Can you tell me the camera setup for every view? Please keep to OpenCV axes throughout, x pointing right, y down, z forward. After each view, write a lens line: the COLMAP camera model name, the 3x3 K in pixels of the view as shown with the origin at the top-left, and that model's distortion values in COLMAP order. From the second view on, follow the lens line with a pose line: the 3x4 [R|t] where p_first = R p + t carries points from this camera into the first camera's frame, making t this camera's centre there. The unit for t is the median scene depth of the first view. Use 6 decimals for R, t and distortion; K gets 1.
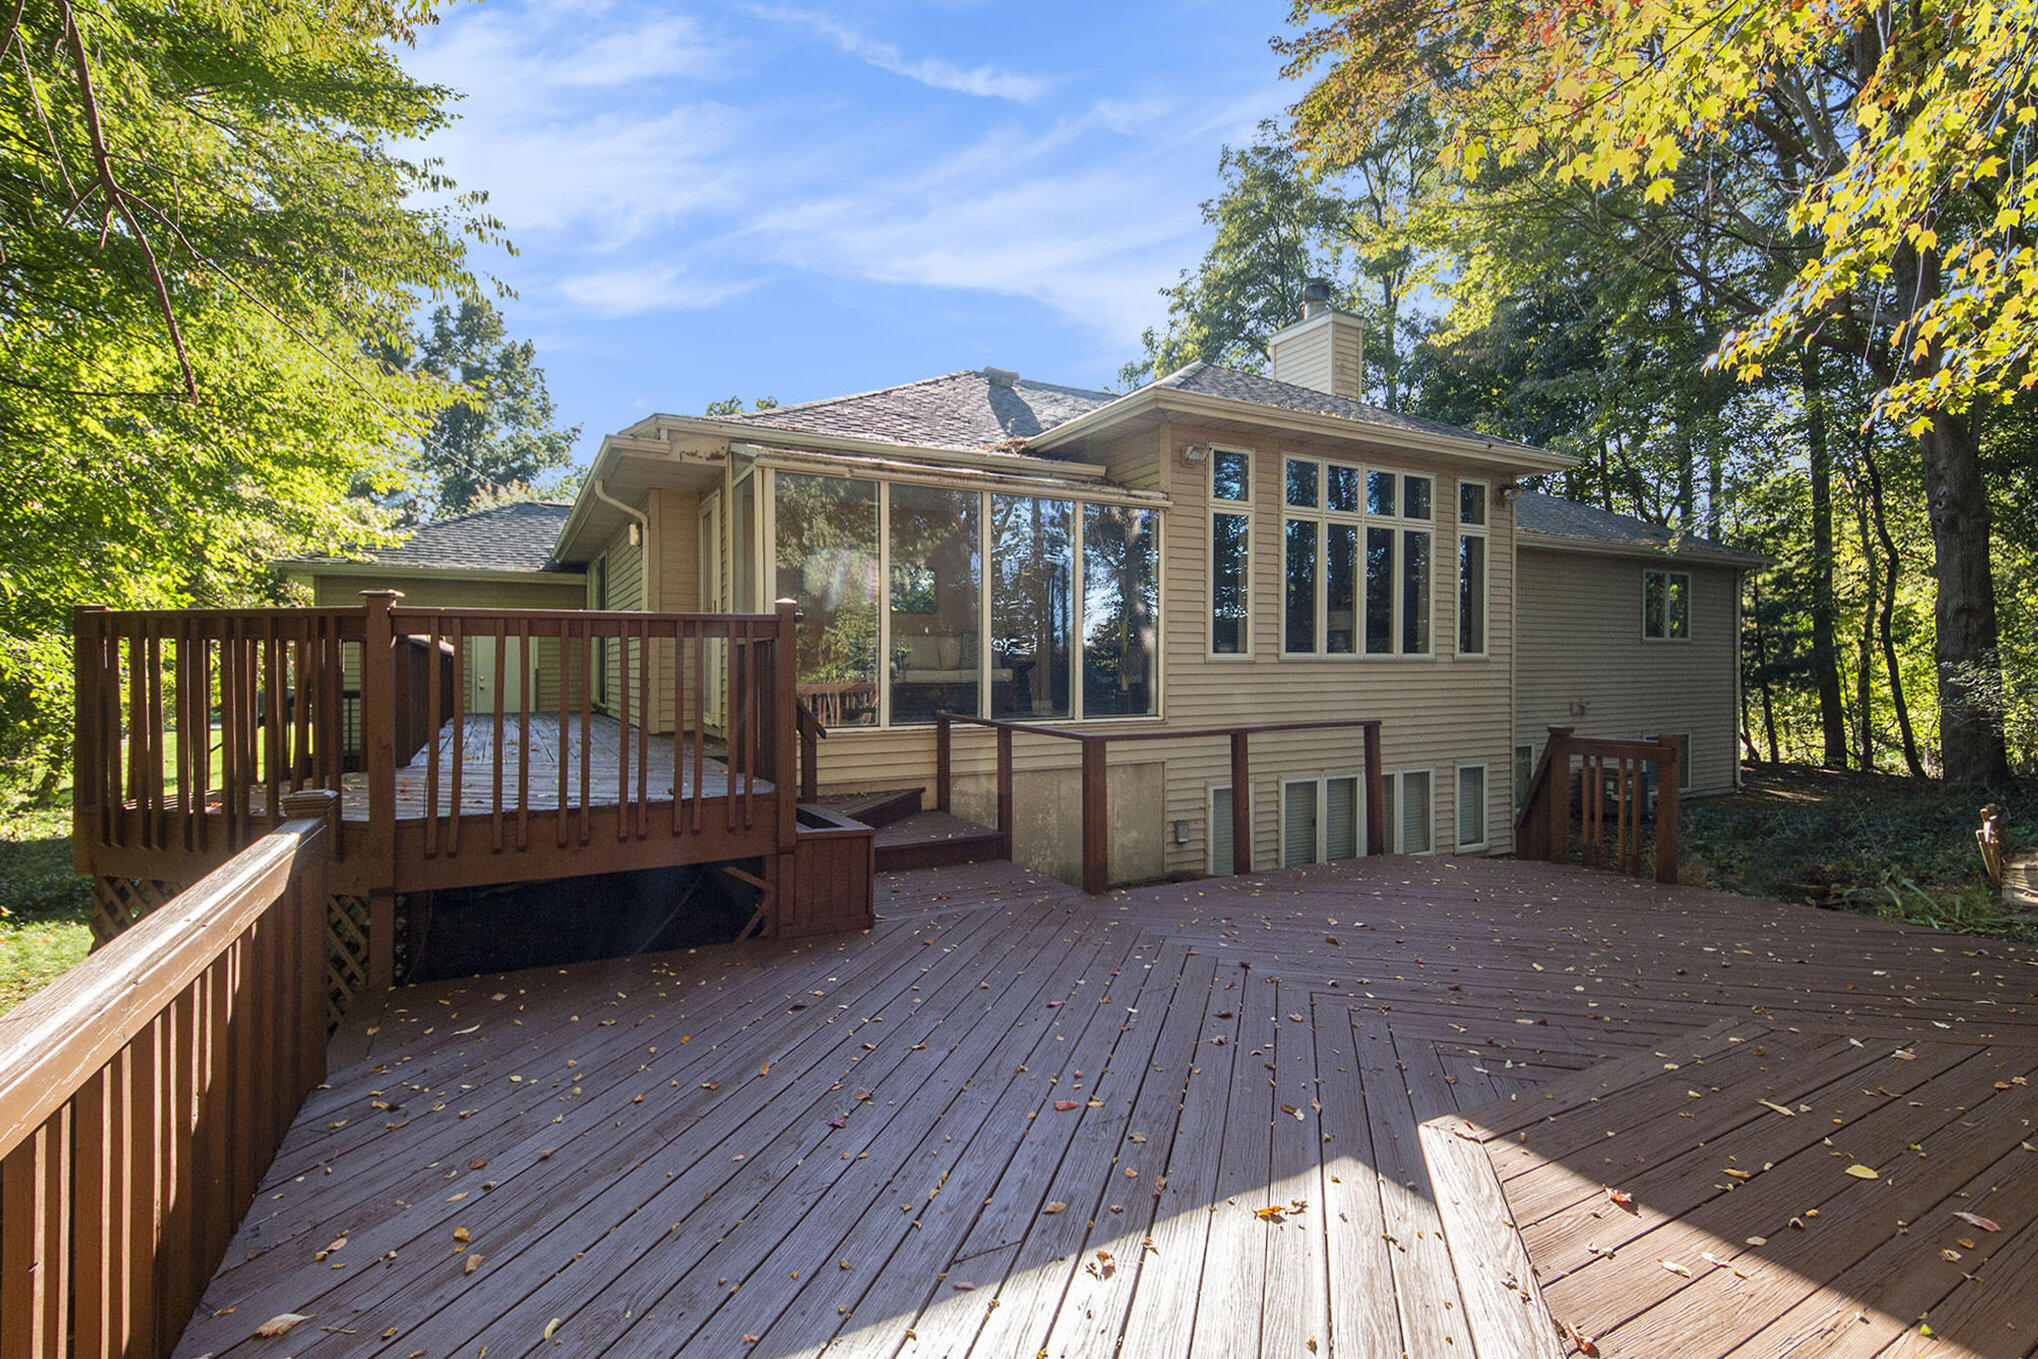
lens RADIAL K [[922.5, 0, 1025.4], [0, 922.5, 683.1], [0, 0, 1]] dist [0.004858, 0.000282]
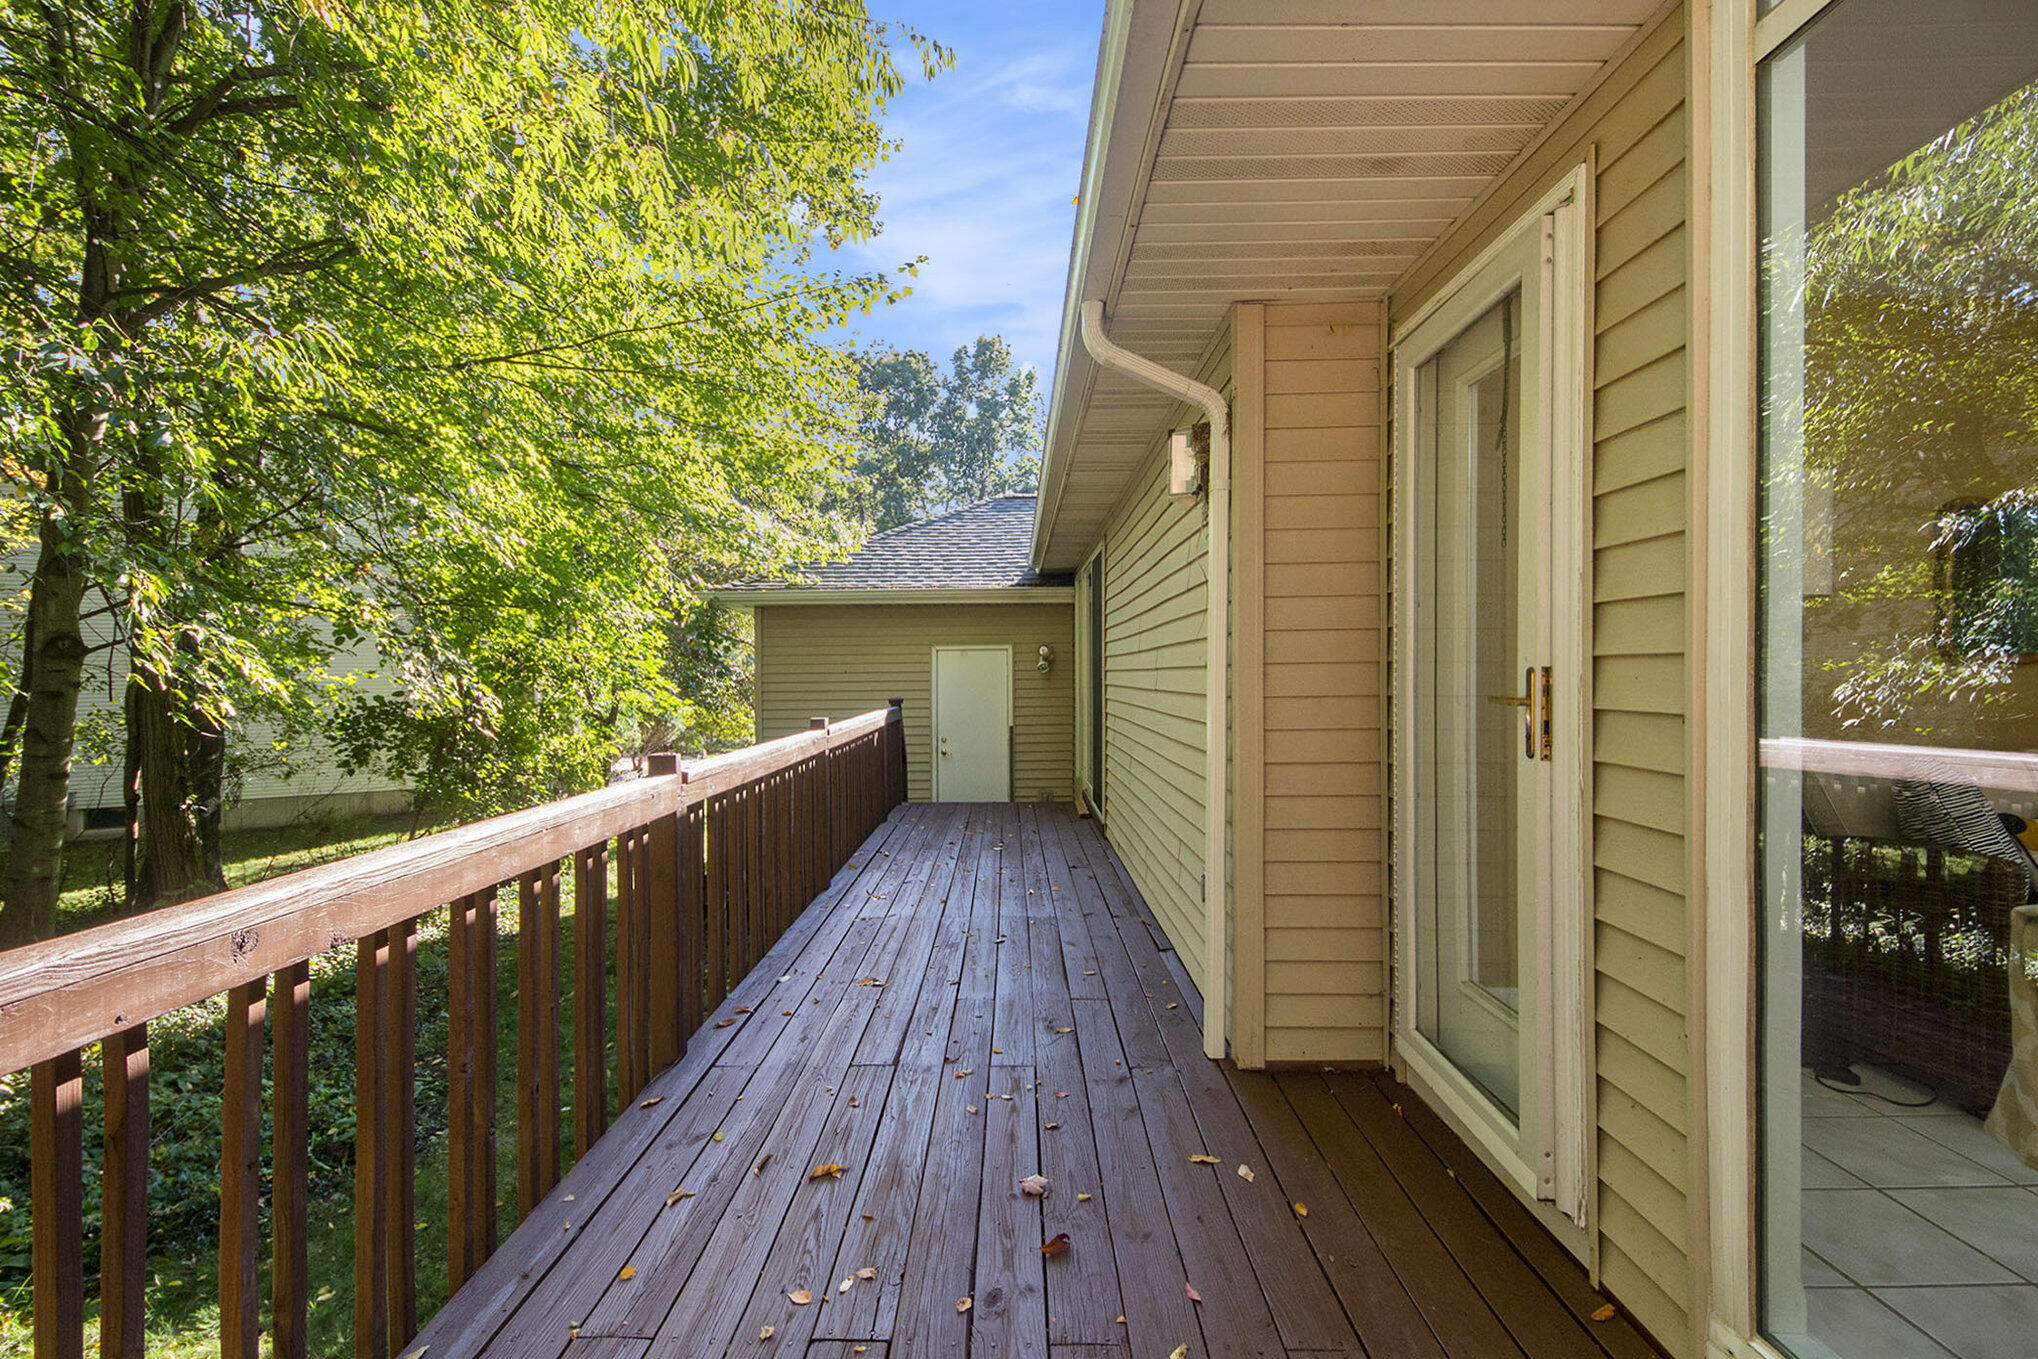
lens RADIAL K [[845.8, 0, 1018.0], [0, 845.8, 679.0], [0, 0, 1]] dist [0.001232, 0.000013]
pose [[0.867996, 0.003218, -0.496560, -0.081429], [-0.003804, 0.999993, -0.000170, -0.020110], [0.496556, 0.002036, 0.868002, 0.176637]]
